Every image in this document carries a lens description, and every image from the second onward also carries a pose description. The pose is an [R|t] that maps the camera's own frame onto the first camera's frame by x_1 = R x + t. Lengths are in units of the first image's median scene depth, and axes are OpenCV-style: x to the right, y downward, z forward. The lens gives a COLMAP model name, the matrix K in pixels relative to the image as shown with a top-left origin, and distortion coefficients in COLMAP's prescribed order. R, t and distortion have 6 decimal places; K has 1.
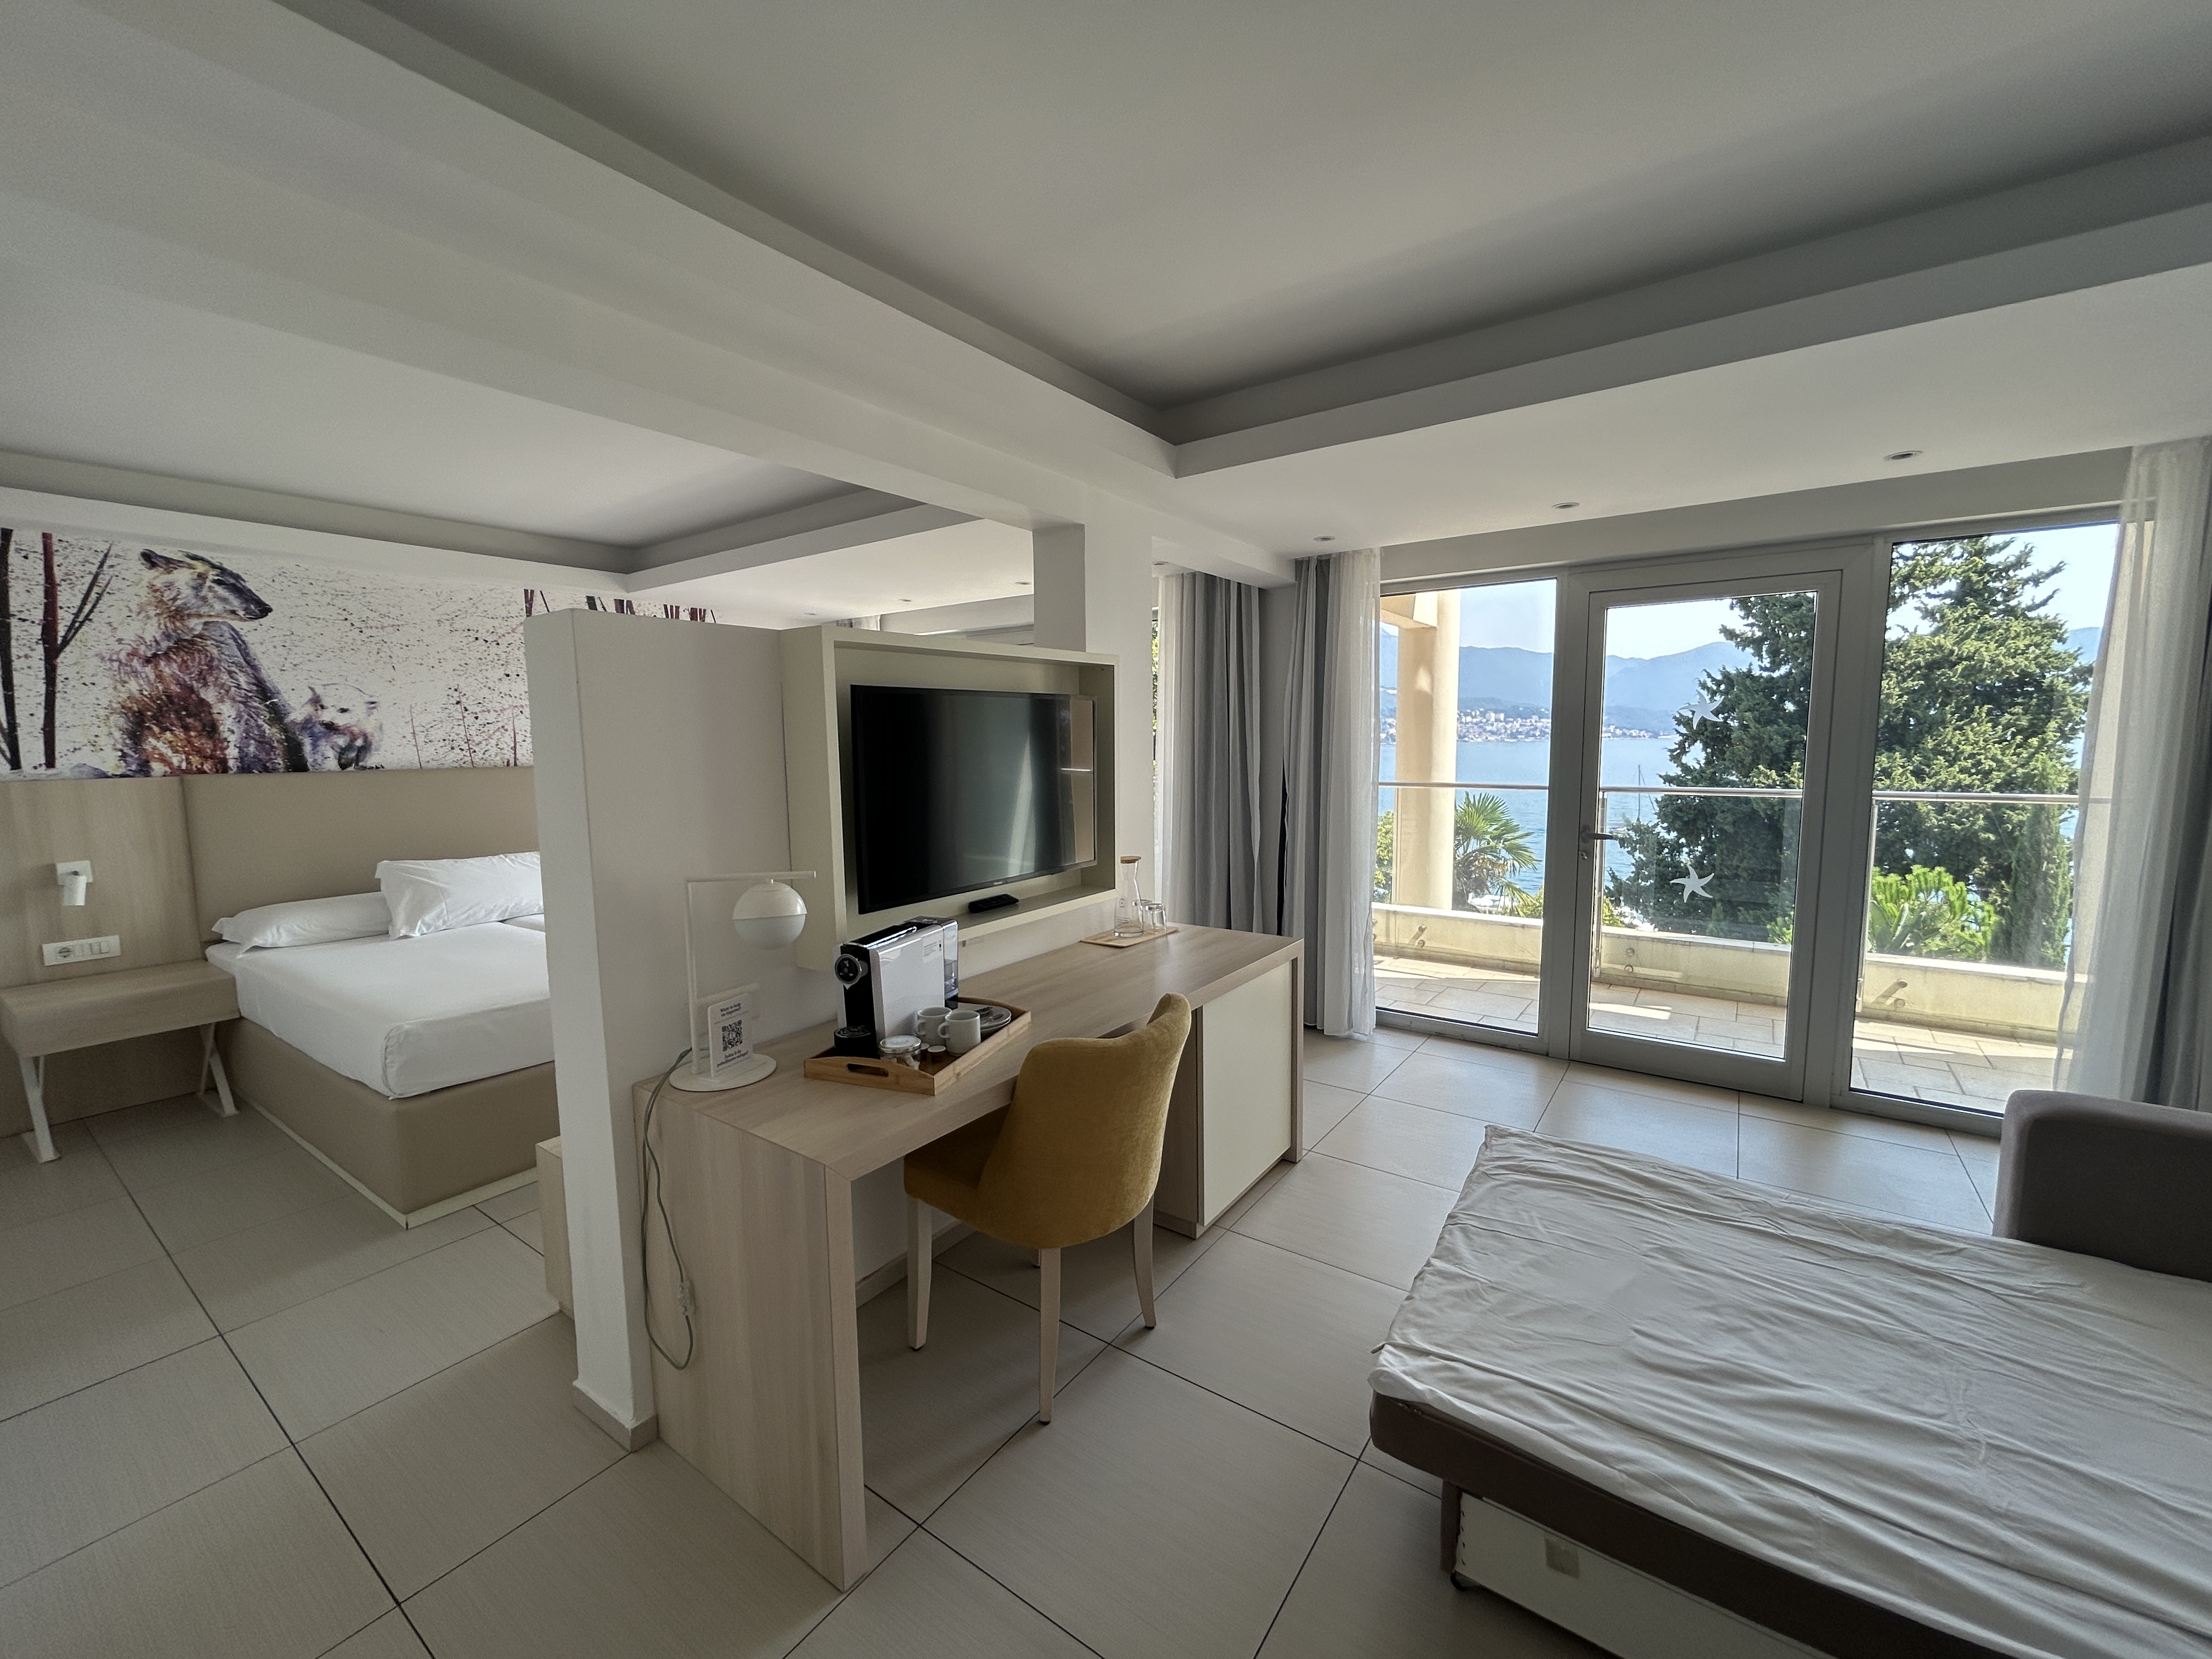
lens RADIAL K [[909.0, 0, 1088.8], [0, 909.0, 822.8], [0, 0, 1]] dist [0.003816, -0.000906]
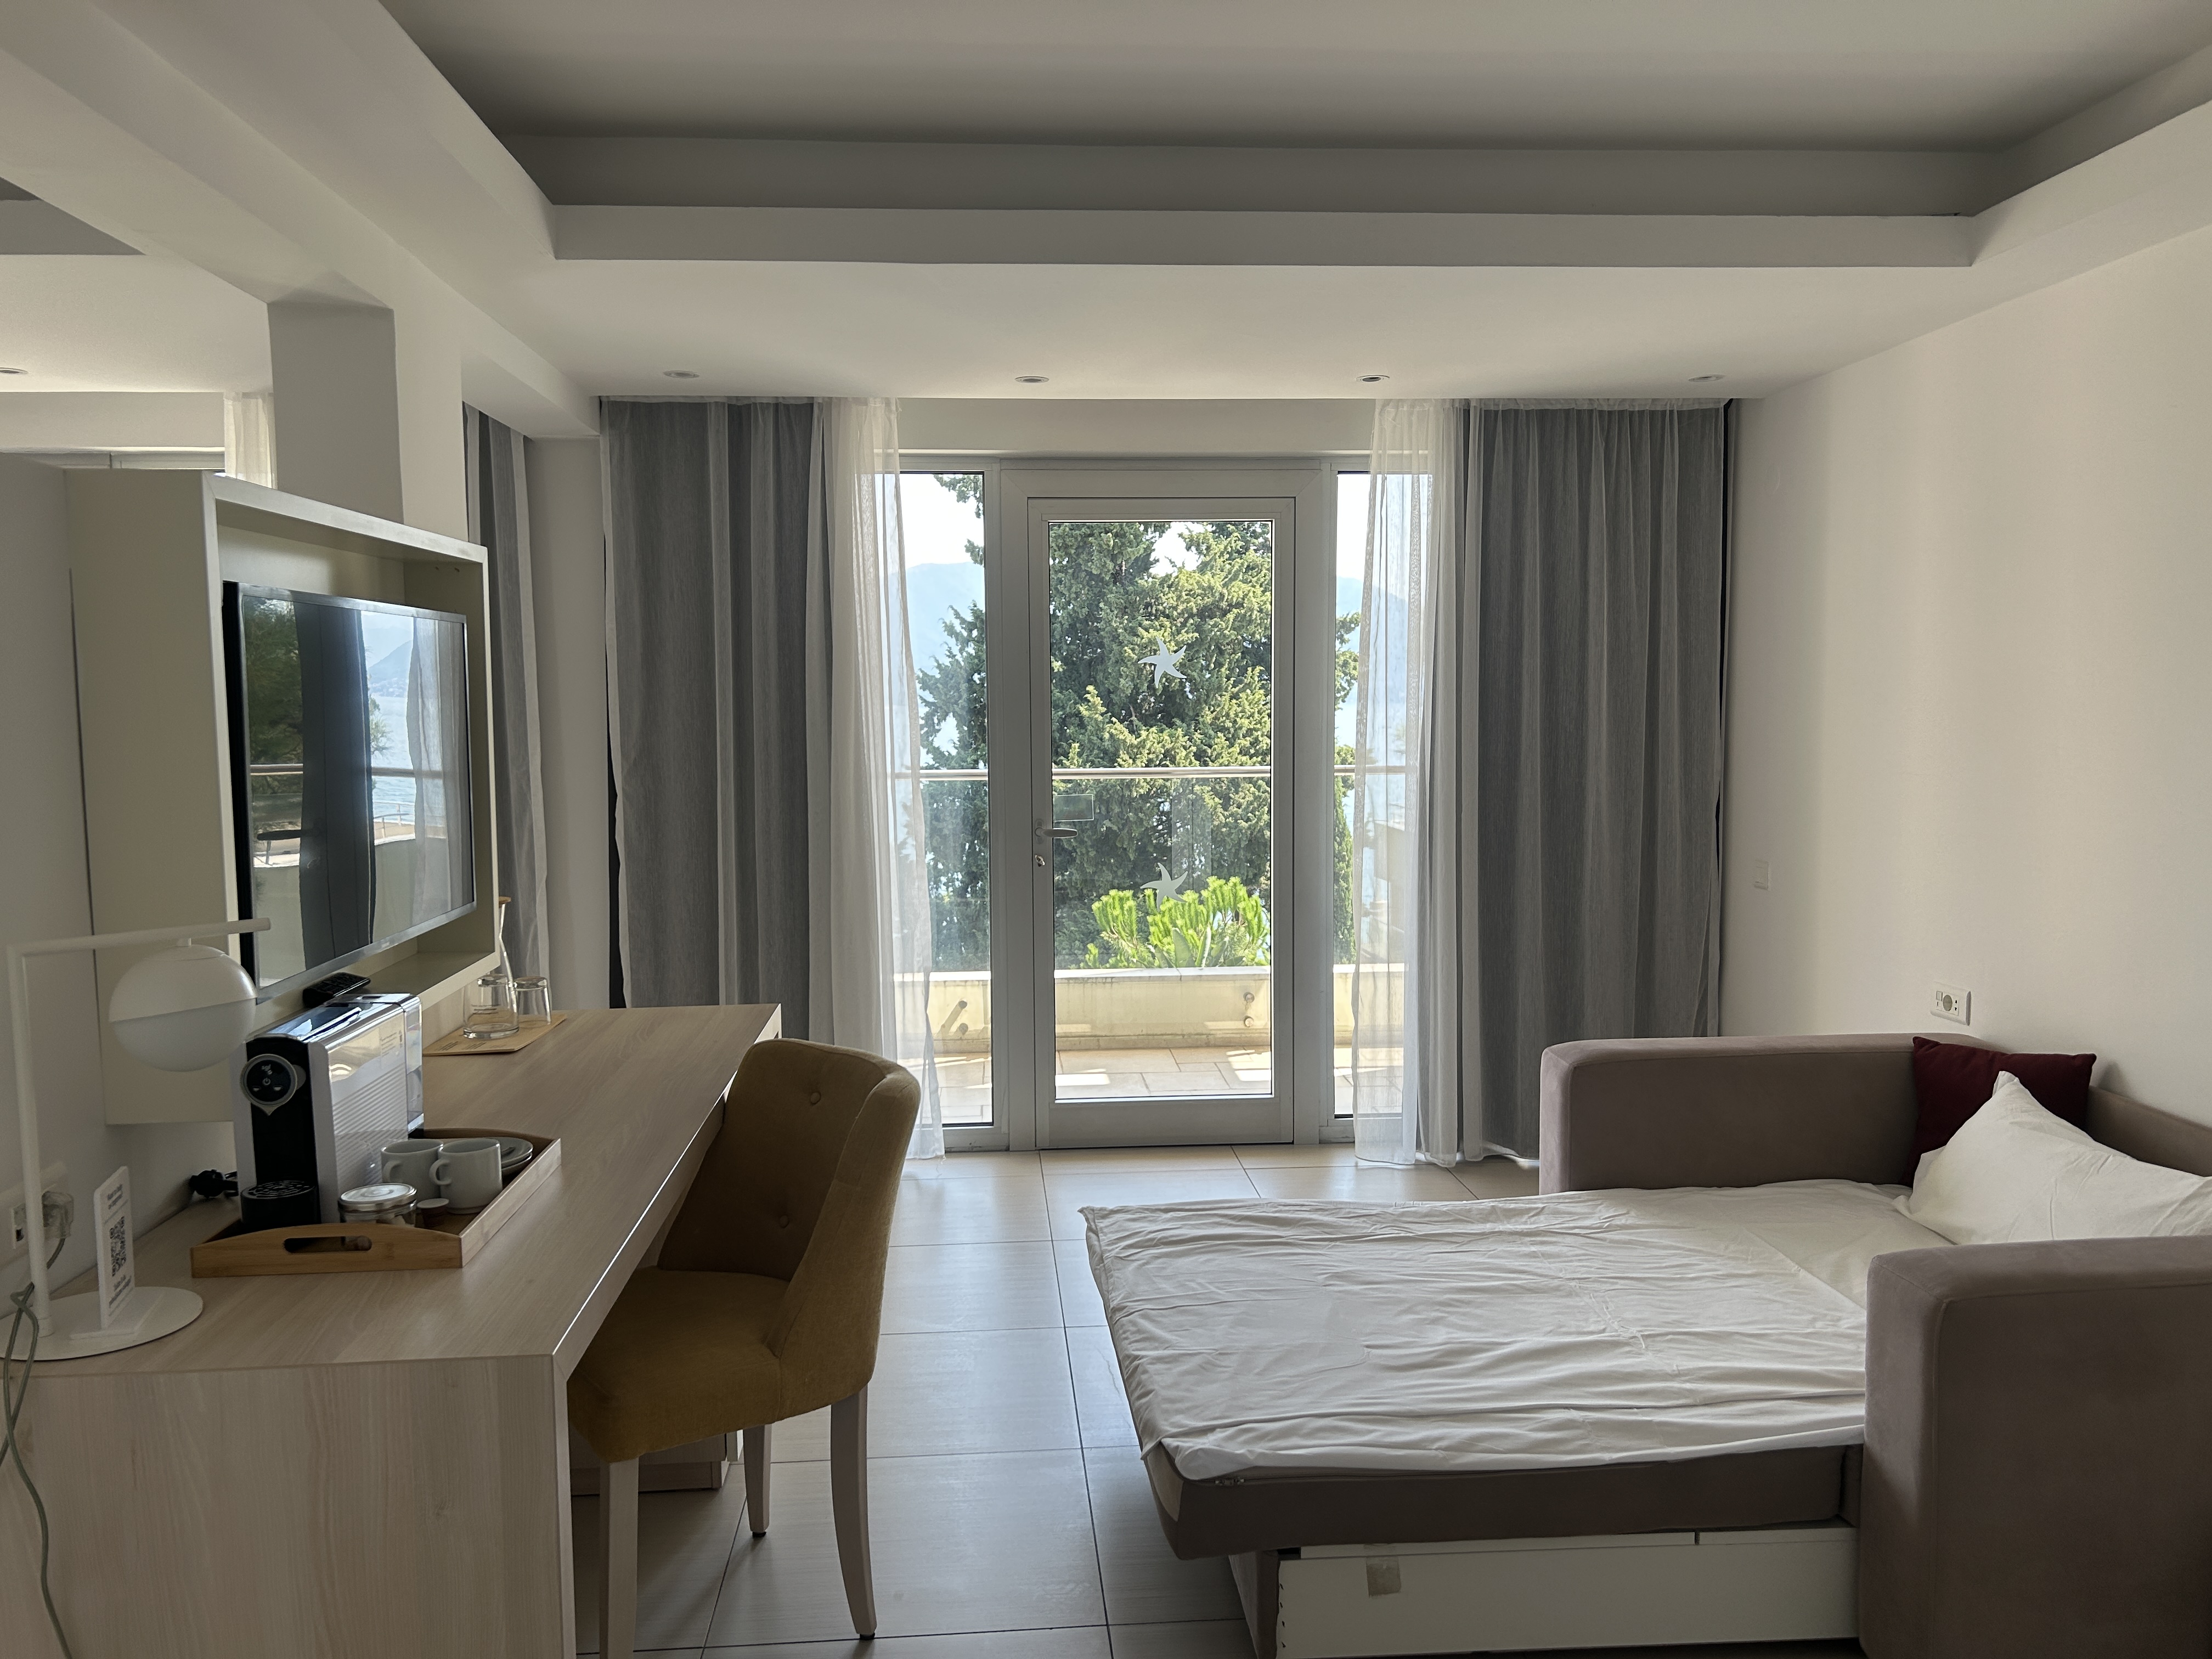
lens RADIAL K [[1691.4, 0, 1098.2], [0, 1691.4, 851.1], [0, 0, 1]] dist [0.046352, -0.054789]
pose [[0.763638, -0.053230, 0.643447, -0.063454], [0.059832, 0.998141, 0.011565, 0.003239], [-0.642867, 0.029668, 0.765403, -0.012561]]
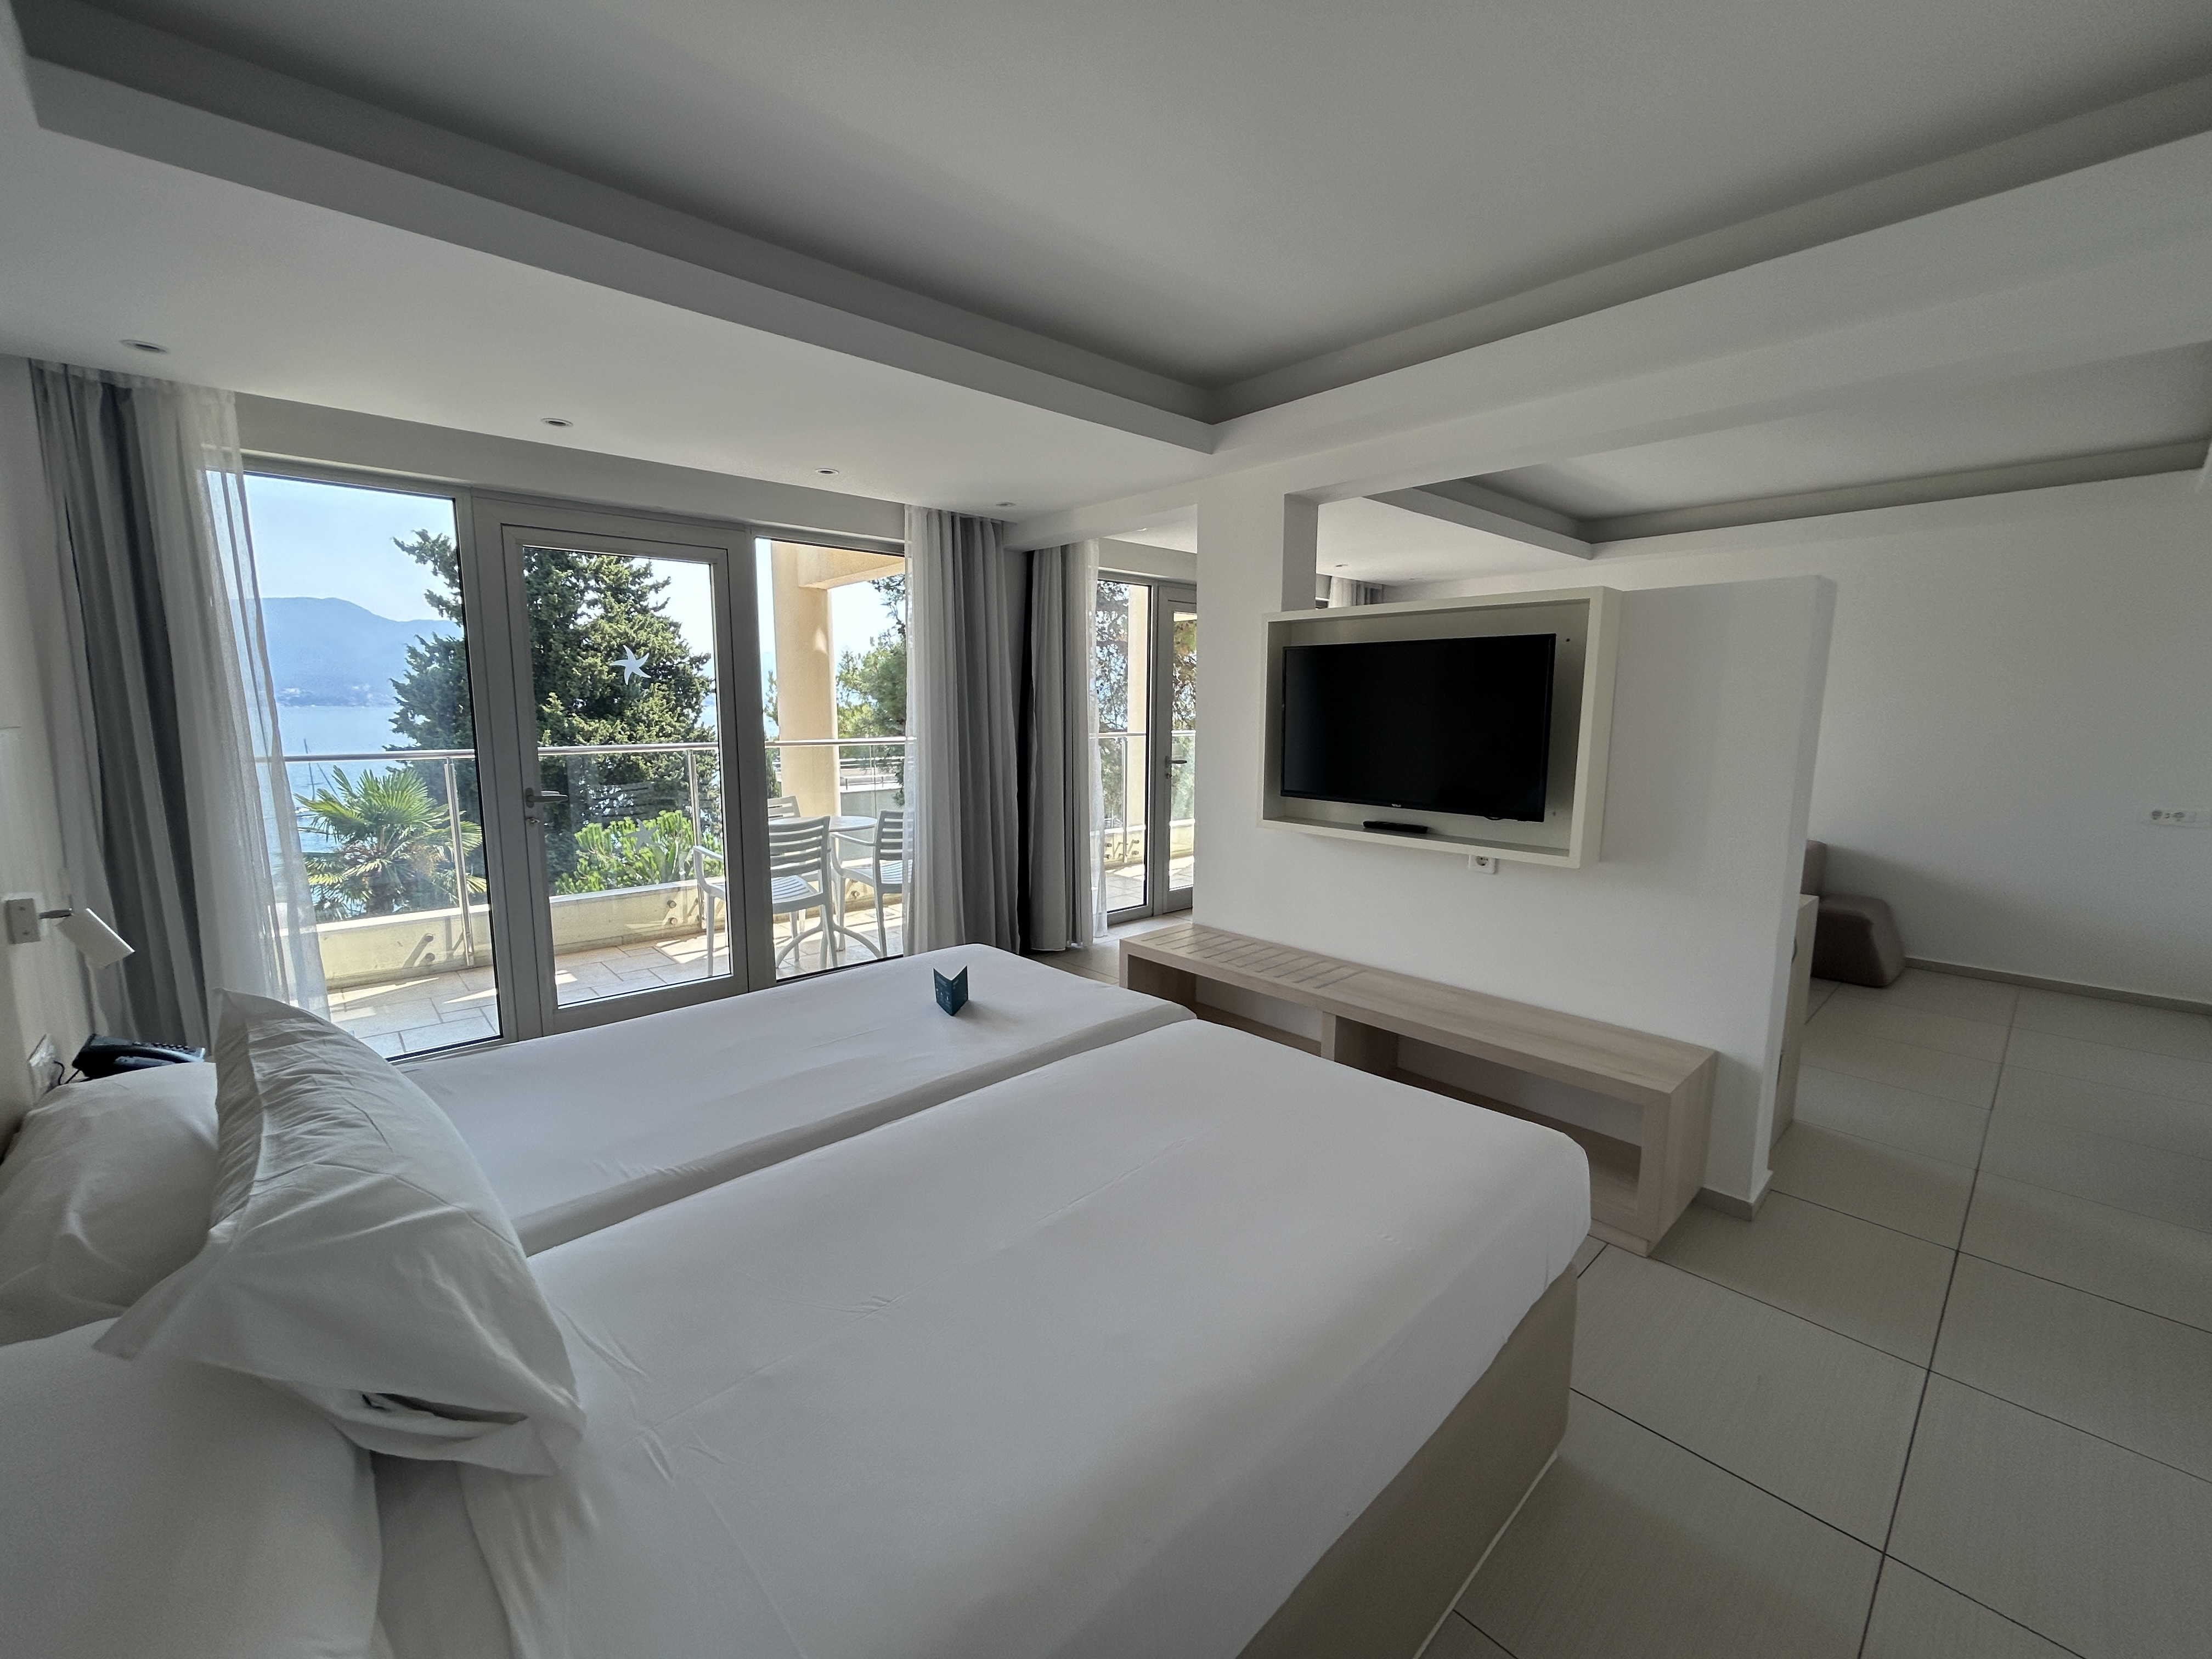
lens RADIAL K [[909.0, 0, 1115.6], [0, 909.0, 825.3], [0, 0, 1]] dist [0.003816, -0.000906]
pose [[0.181148, -0.118565, 0.976283, -0.196394], [0.087555, 0.990708, 0.104071, -0.008960], [-0.979551, 0.066627, 0.189846, 0.161570]]
